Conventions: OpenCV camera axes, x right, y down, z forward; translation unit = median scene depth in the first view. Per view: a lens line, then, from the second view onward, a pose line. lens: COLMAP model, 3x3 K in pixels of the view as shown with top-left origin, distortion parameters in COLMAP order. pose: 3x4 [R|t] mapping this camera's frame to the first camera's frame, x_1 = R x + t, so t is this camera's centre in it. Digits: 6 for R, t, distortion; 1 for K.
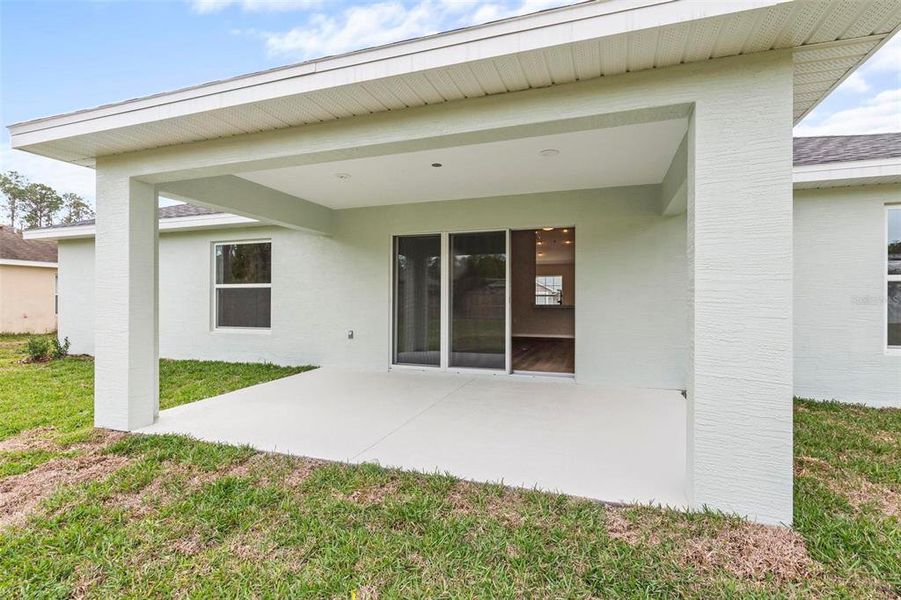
lens RADIAL K [[428.4, 0, 447.0], [0, 428.4, 301.8], [0, 0, 1]] dist [0.000686, -0.000471]
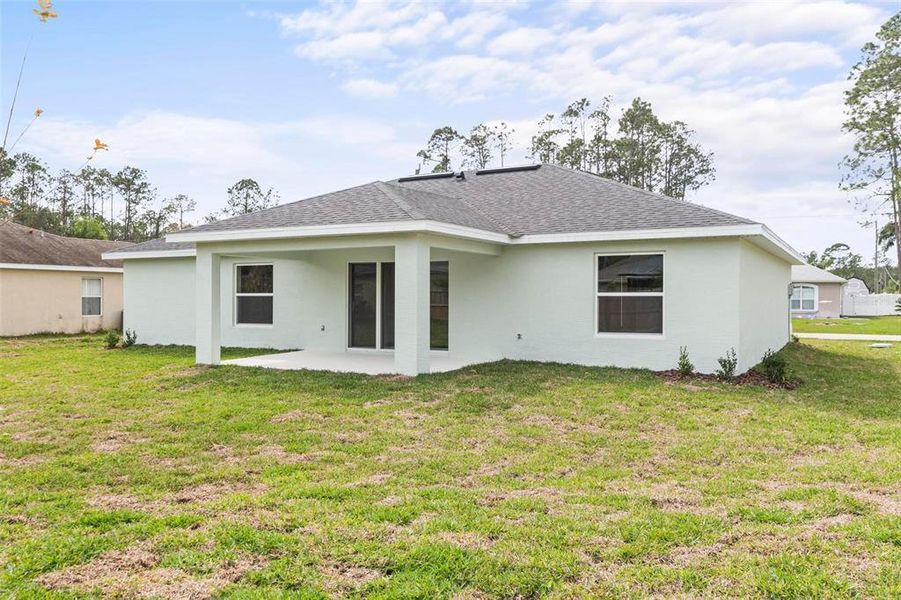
lens RADIAL K [[708.1, 0, 453.6], [0, 708.1, 307.5], [0, 0, 1]] dist [-0.071309, 0.003041]
pose [[0.989068, -0.000724, -0.147458, 0.525668], [0.002779, 0.999902, 0.013736, -0.025137], [0.147433, -0.013996, 0.988973, -1.222295]]
